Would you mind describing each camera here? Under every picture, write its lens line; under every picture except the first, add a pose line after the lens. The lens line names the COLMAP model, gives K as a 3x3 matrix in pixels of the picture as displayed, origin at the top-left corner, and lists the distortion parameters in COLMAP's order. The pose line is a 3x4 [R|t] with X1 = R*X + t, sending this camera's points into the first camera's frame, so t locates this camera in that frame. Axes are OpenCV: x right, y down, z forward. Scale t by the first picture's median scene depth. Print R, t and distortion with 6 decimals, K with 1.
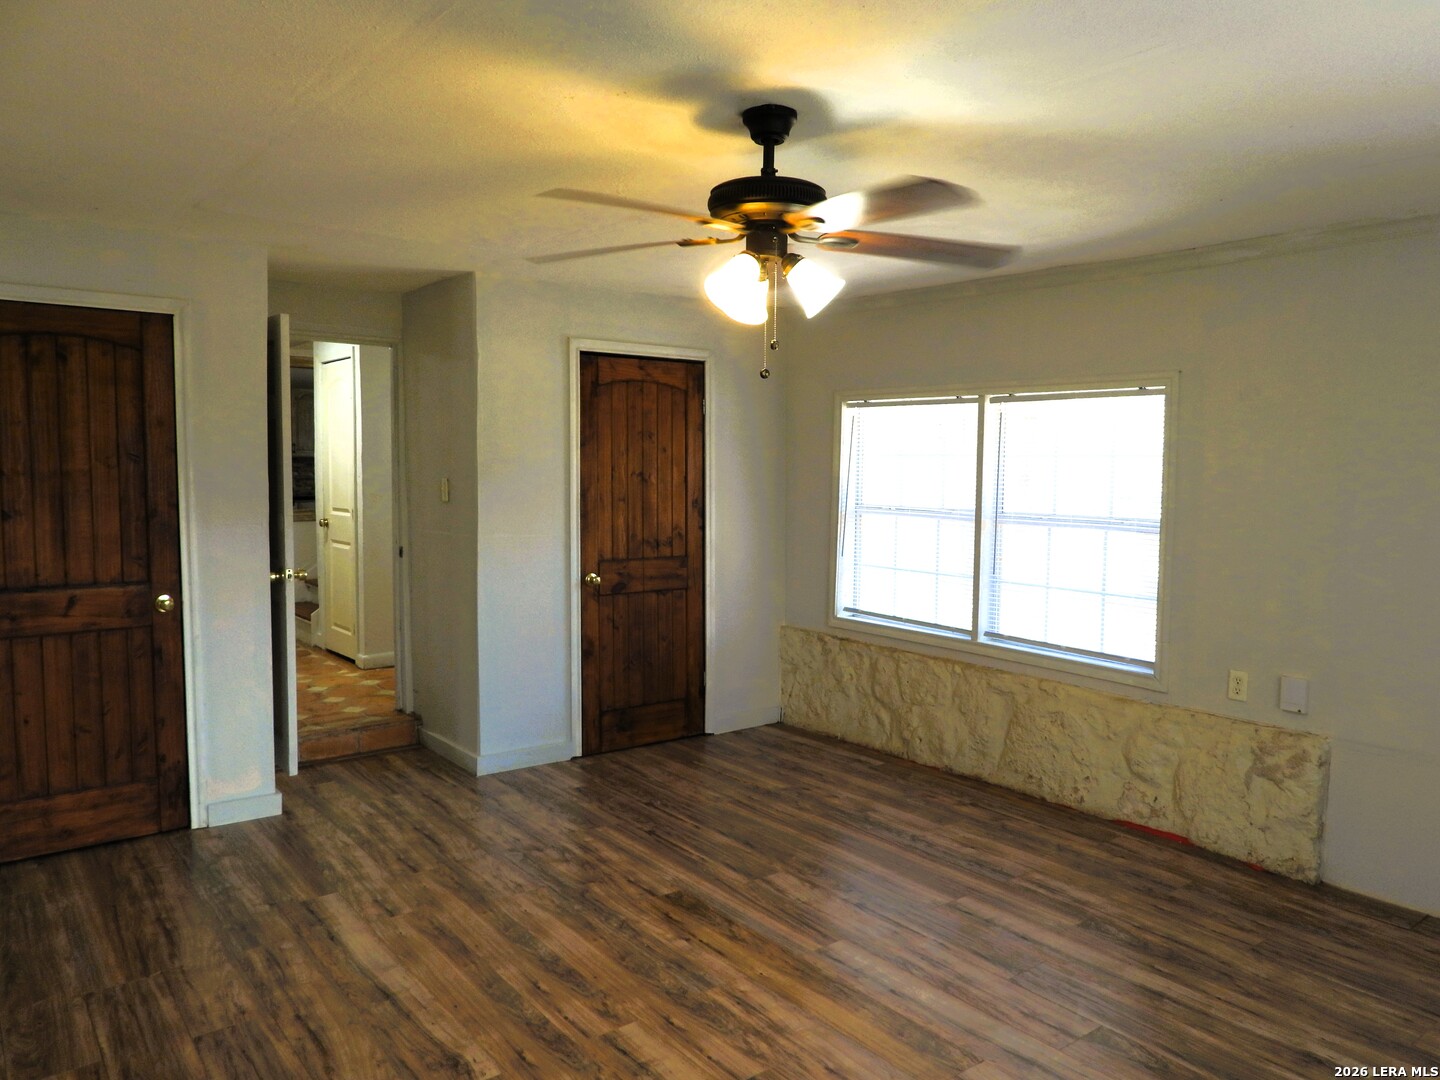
lens RADIAL K [[1029.9, 0, 718.7], [0, 1029.9, 542.0], [0, 0, 1]] dist [-0.007809, 0.001274]
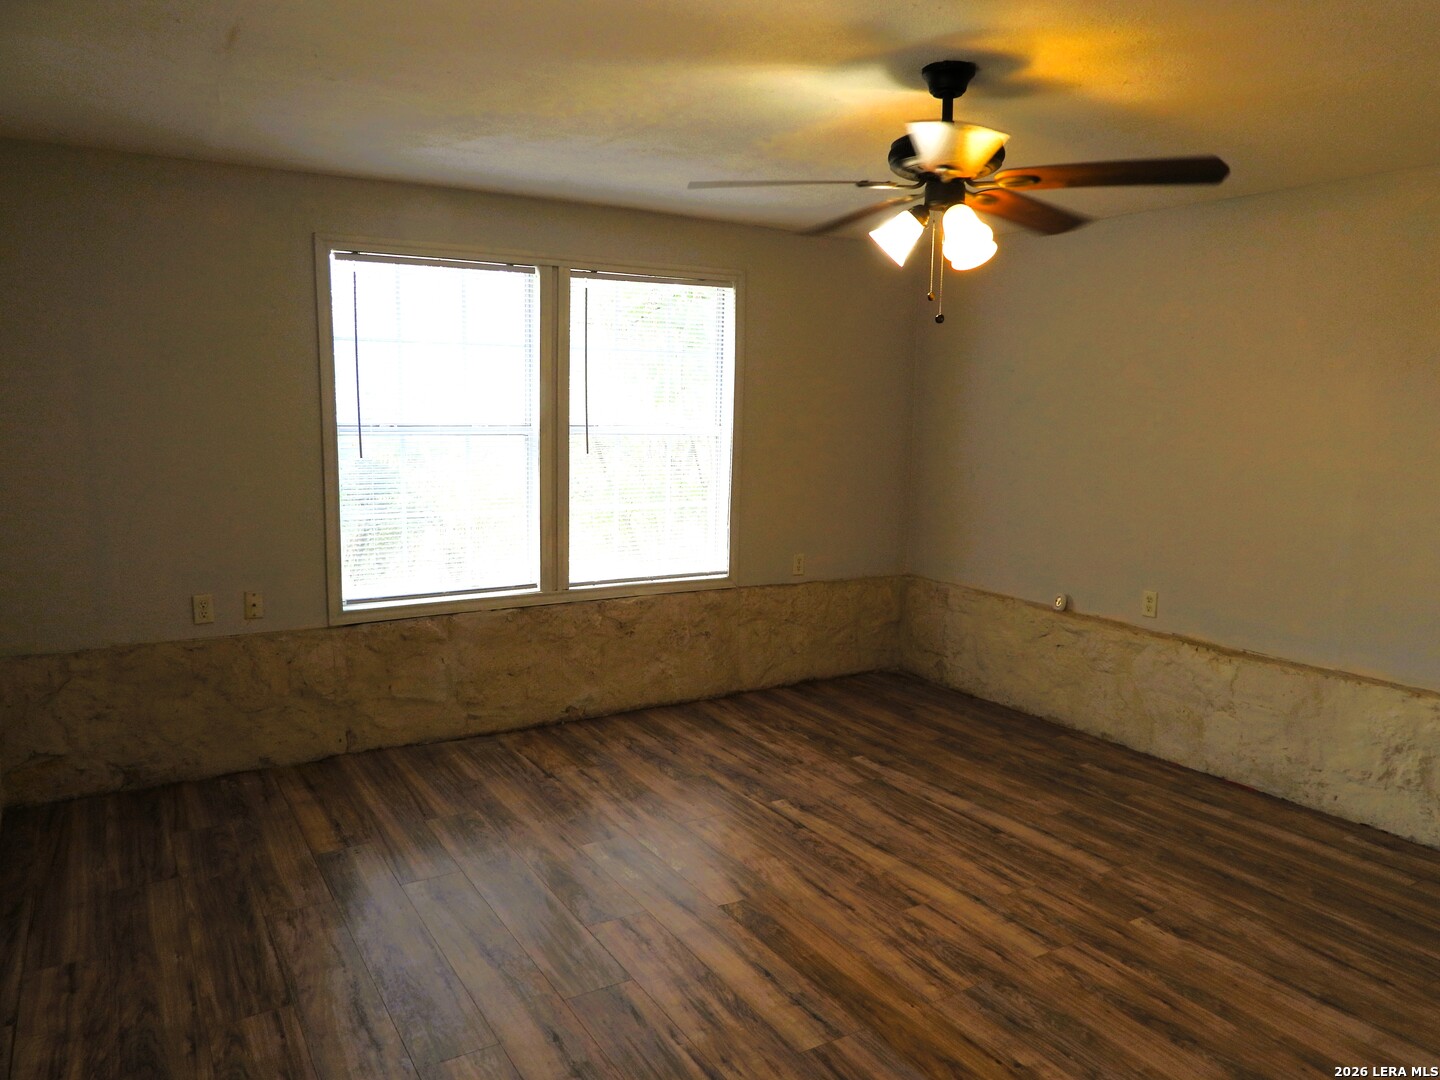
lens RADIAL K [[1029.9, 0, 725.4], [0, 1029.9, 534.6], [0, 0, 1]] dist [-0.007809, 0.001274]
pose [[-0.993359, -0.038223, 0.108519, 0.125063], [-0.015820, 0.979622, 0.200228, -0.138070], [-0.113961, 0.197181, -0.973721, 1.877341]]
